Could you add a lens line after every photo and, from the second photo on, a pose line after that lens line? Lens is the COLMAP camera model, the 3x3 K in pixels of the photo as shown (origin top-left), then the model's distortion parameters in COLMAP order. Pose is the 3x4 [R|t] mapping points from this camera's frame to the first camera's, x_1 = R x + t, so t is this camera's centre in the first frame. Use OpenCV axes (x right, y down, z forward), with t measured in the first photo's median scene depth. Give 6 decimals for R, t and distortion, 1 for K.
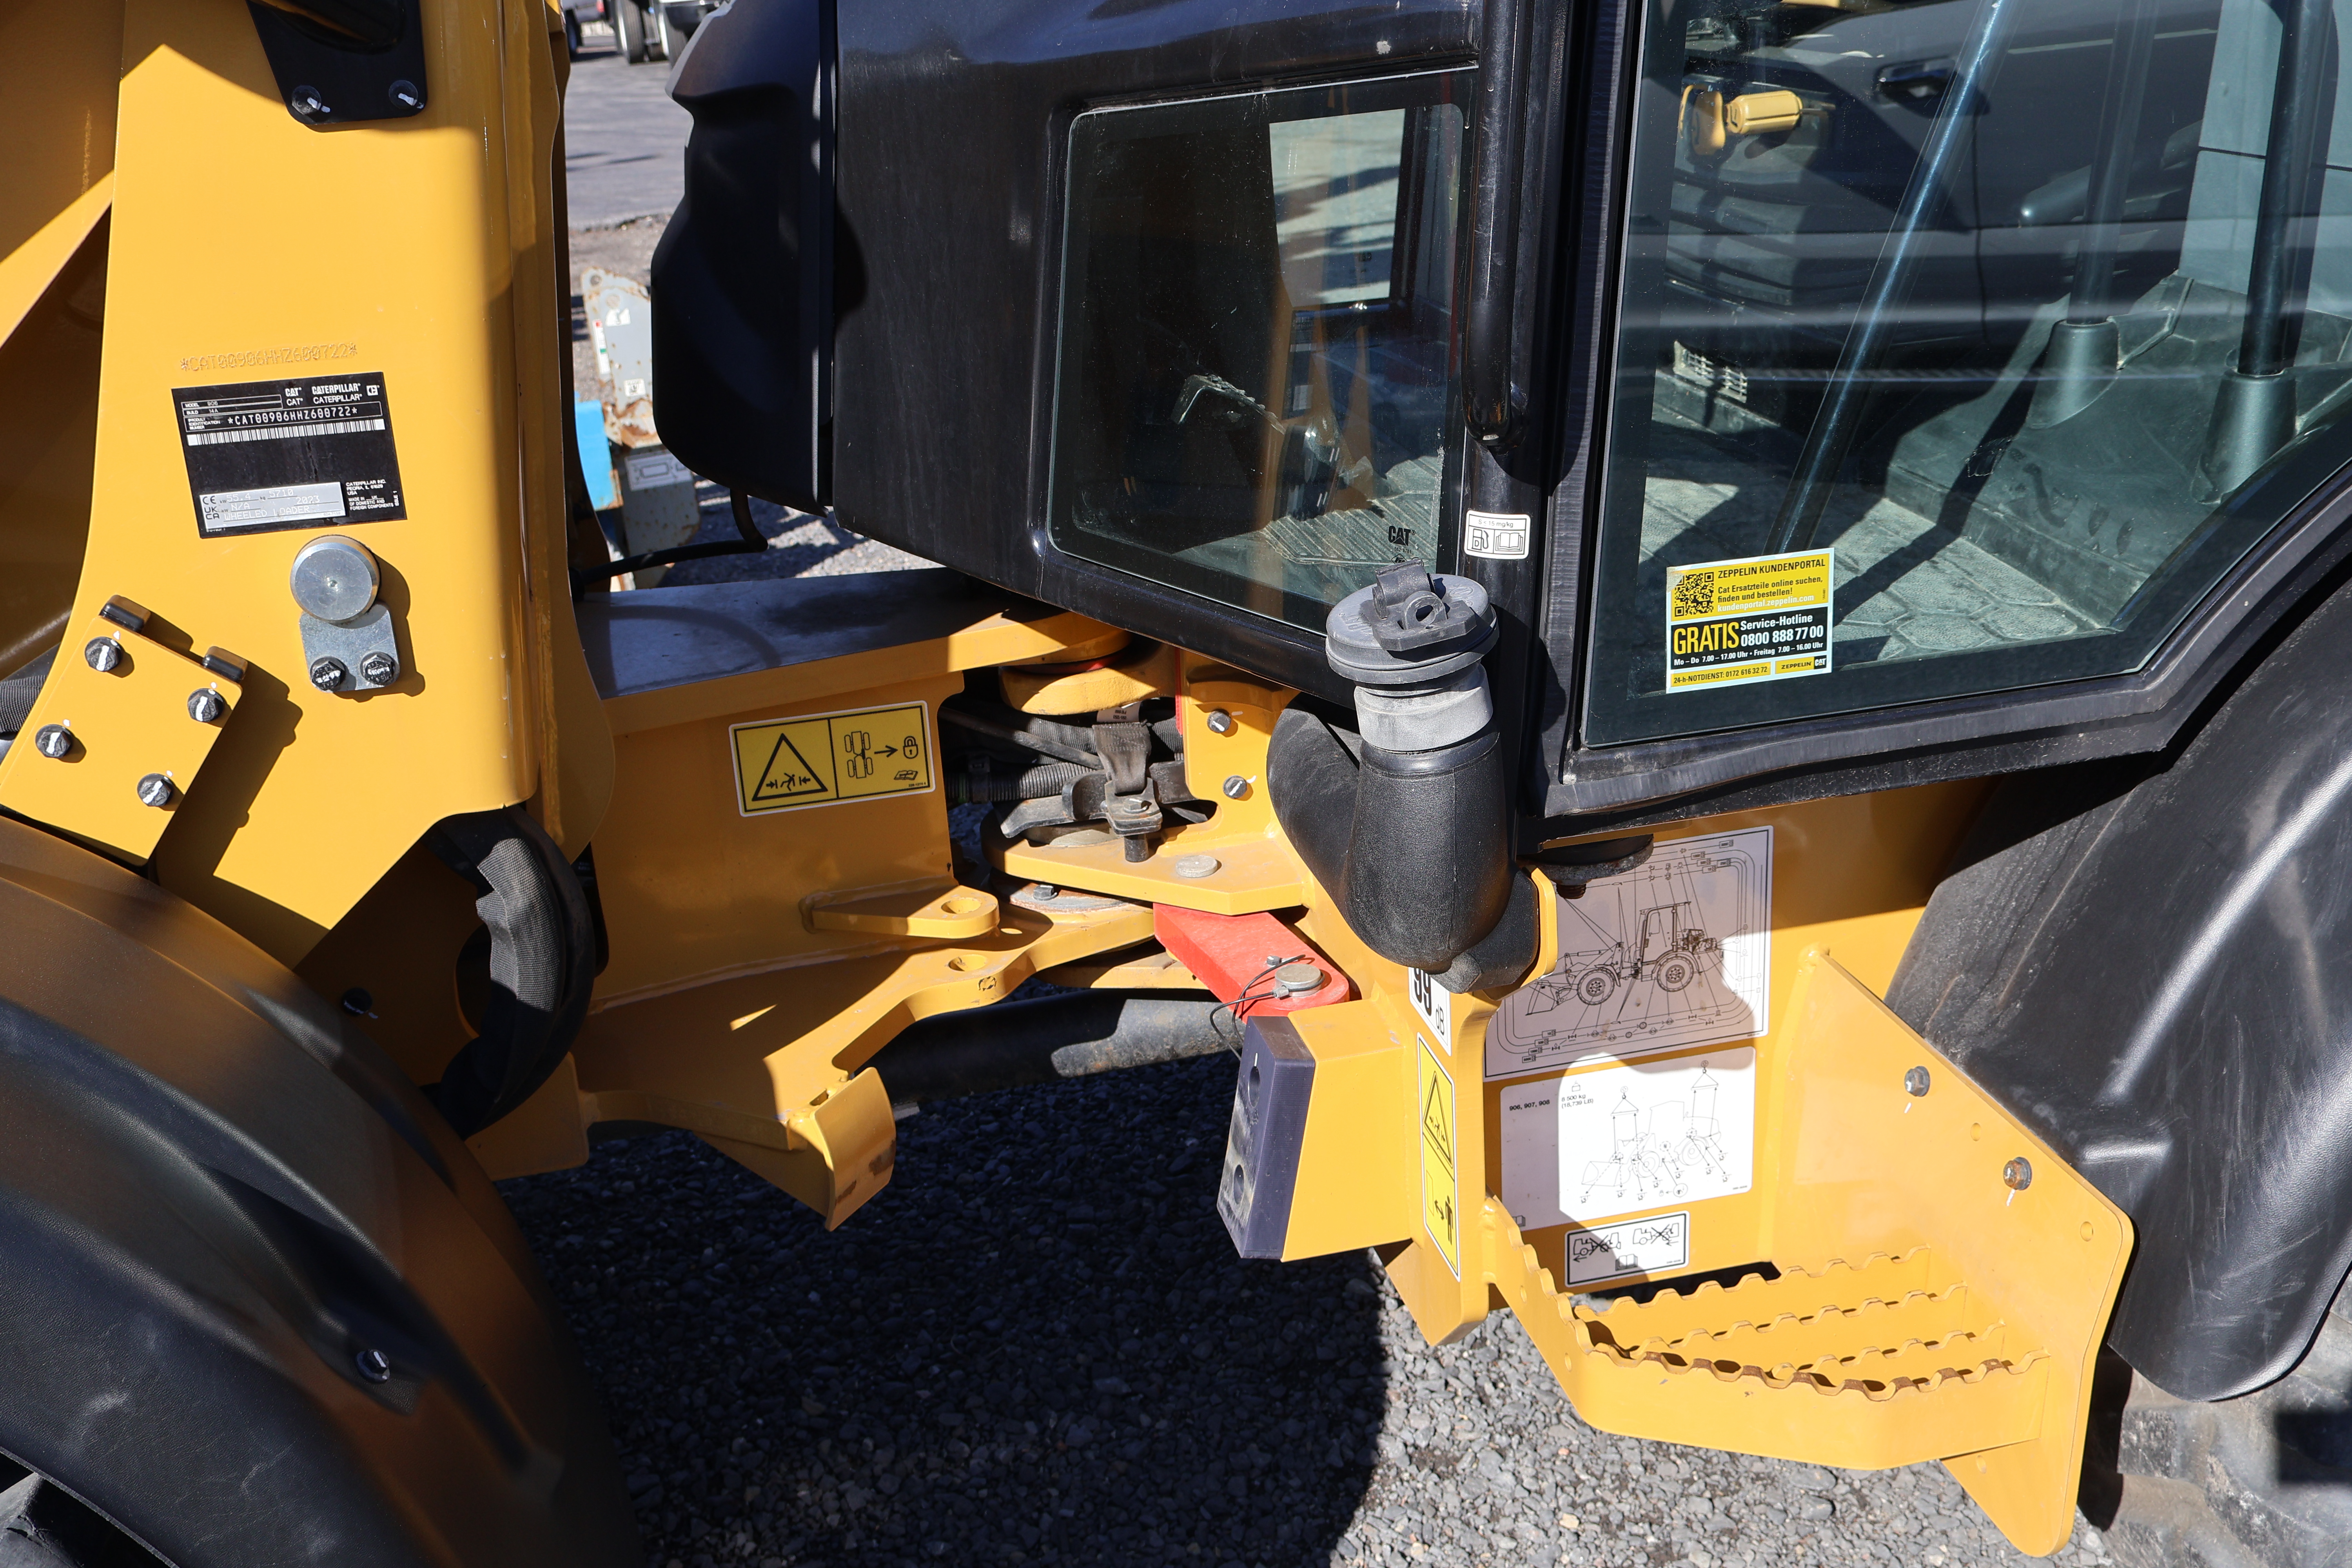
lens RADIAL K [[2385.6, 0, 1174.4], [0, 2385.6, 783.2], [0, 0, 1]] dist [-0.010882, 0.000000]
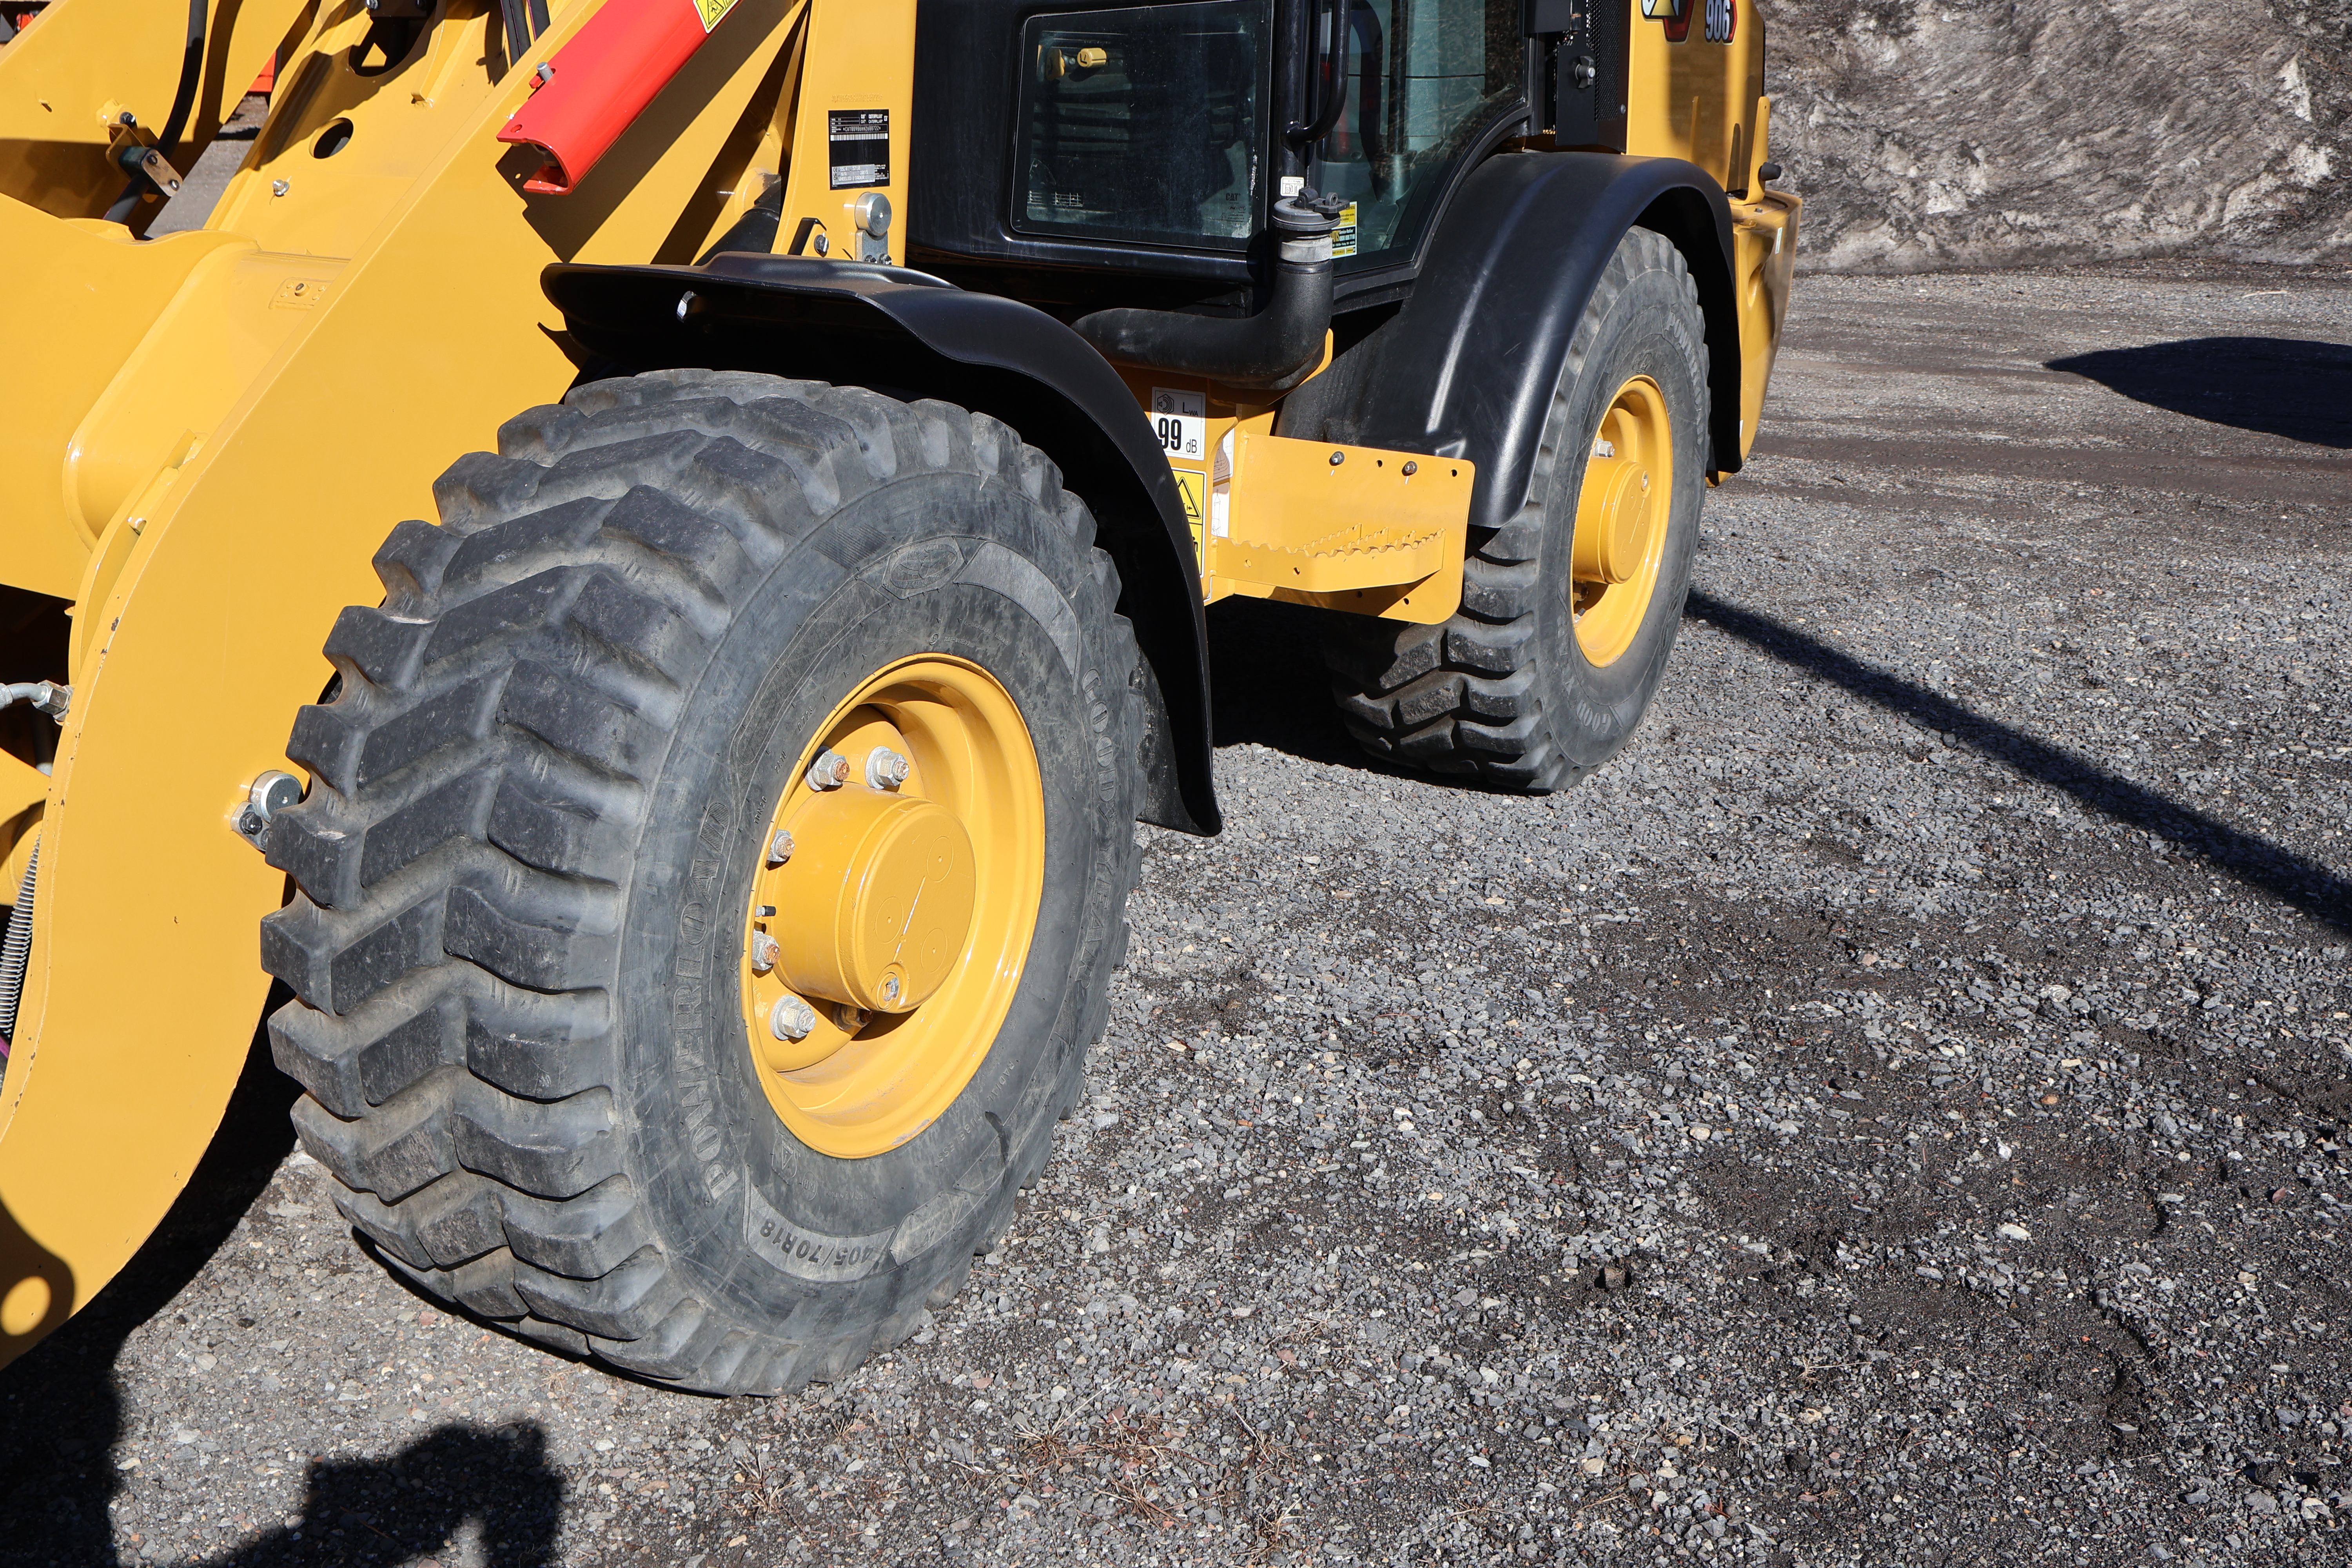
lens RADIAL K [[2385.6, 0, 1176.7], [0, 2385.6, 784.7], [0, 0, 1]] dist [-0.010882, 0.000000]
pose [[0.666669, -0.165669, 0.726709, -1.711686], [0.206191, 0.977928, 0.033785, 0.365364], [-0.716267, 0.127318, 0.686114, -0.485049]]
